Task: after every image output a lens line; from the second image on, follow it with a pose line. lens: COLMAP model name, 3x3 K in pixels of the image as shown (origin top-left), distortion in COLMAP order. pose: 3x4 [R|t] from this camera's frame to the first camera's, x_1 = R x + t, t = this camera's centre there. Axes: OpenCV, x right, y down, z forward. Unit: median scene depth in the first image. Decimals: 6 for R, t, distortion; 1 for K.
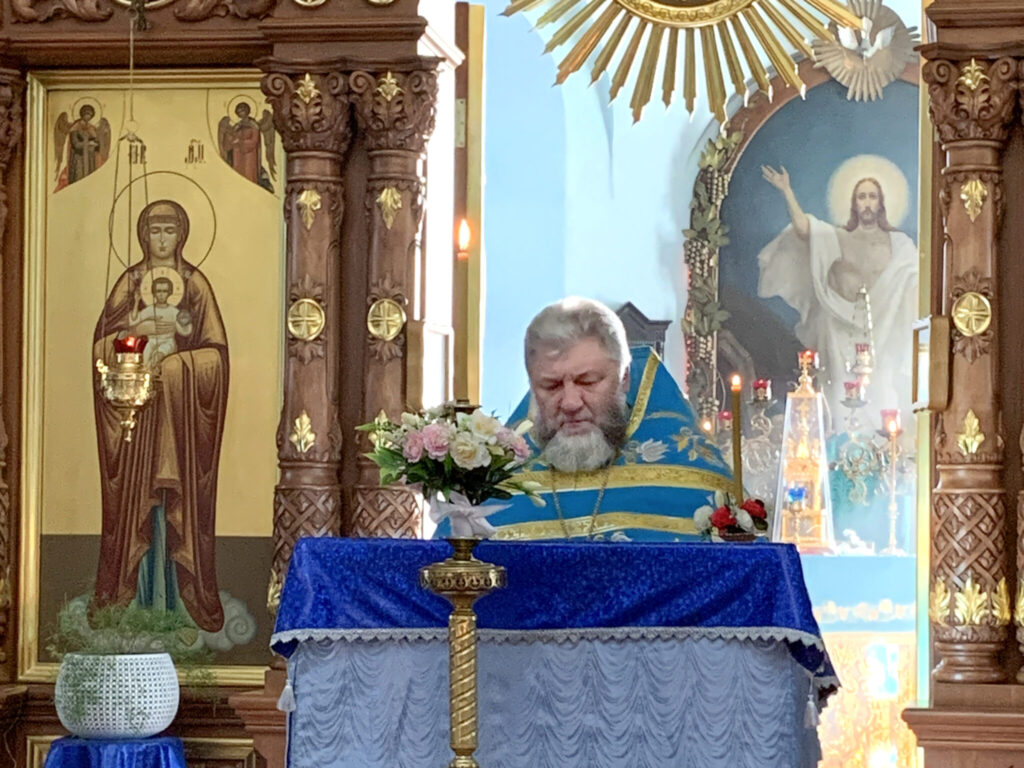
lens RADIAL K [[2745.5, 0, 527.6], [0, 2745.5, 454.4], [0, 0, 1]] dist [0.153755, 0.000000]
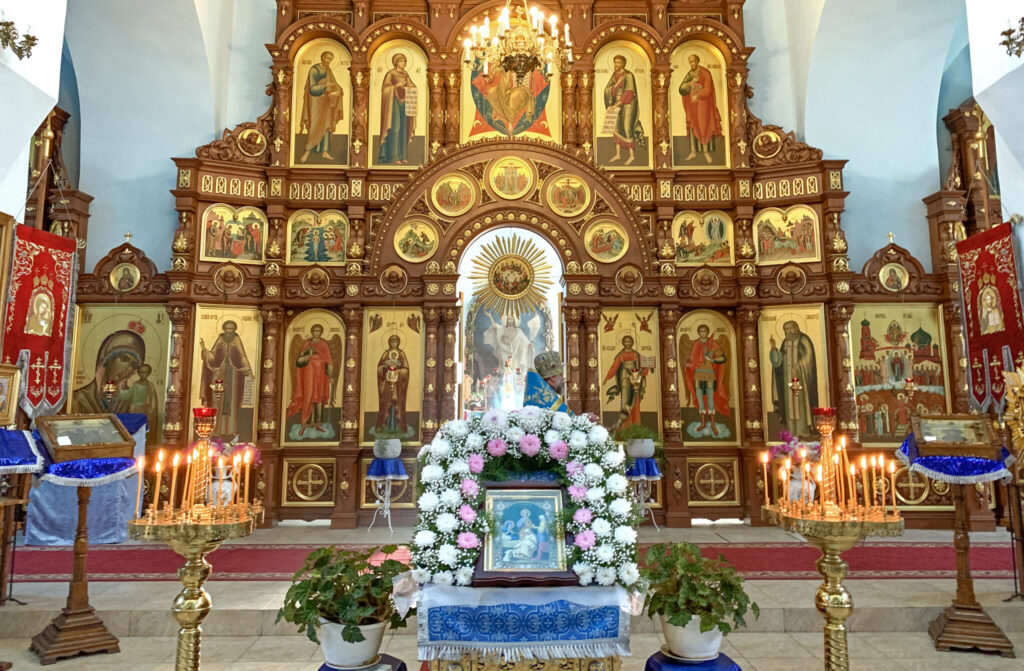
lens RADIAL K [[809.6, 0, 509.3], [0, 809.6, 274.9], [0, 0, 1]] dist [0.075294, -0.115271]
pose [[0.984791, 0.014929, 0.173101, -0.183027], [0.006607, 0.992363, -0.123174, -0.027190], [-0.173618, 0.122444, 0.977172, -0.344956]]
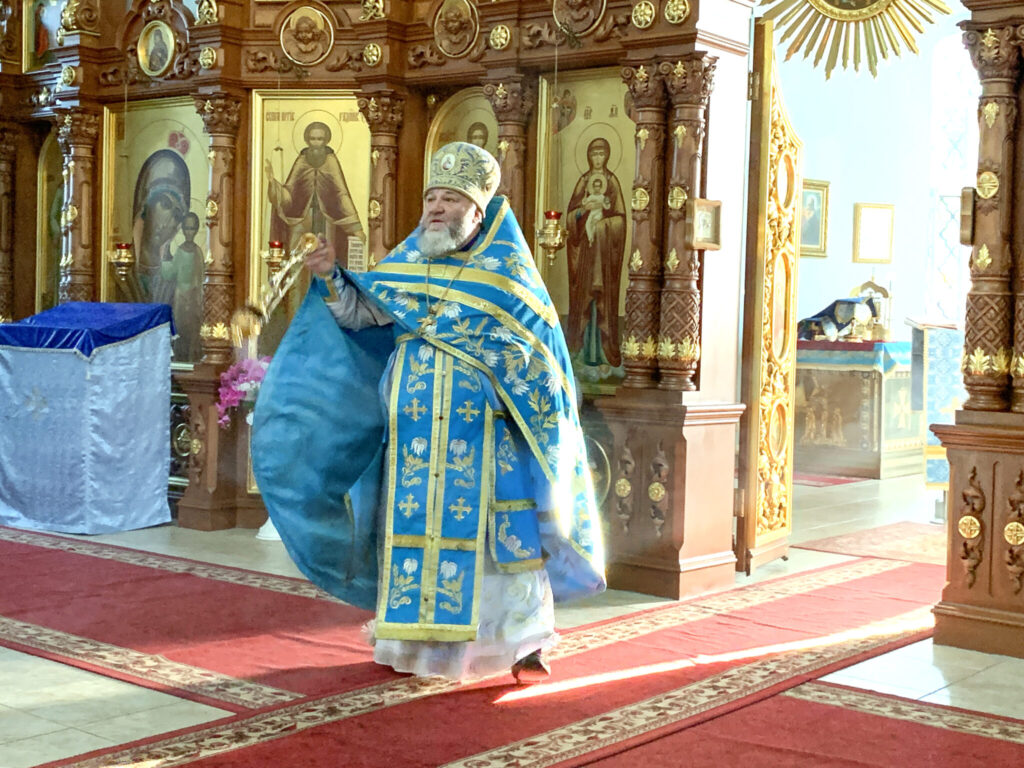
lens RADIAL K [[1480.1, 0, 545.1], [0, 1480.1, 345.7], [0, 0, 1]] dist [0.076015, 0.000000]
pose [[0.878145, 0.022860, -0.477848, 0.332892], [-0.001202, 0.998960, 0.045580, 0.003836], [0.478393, -0.039452, 0.877259, 0.088729]]
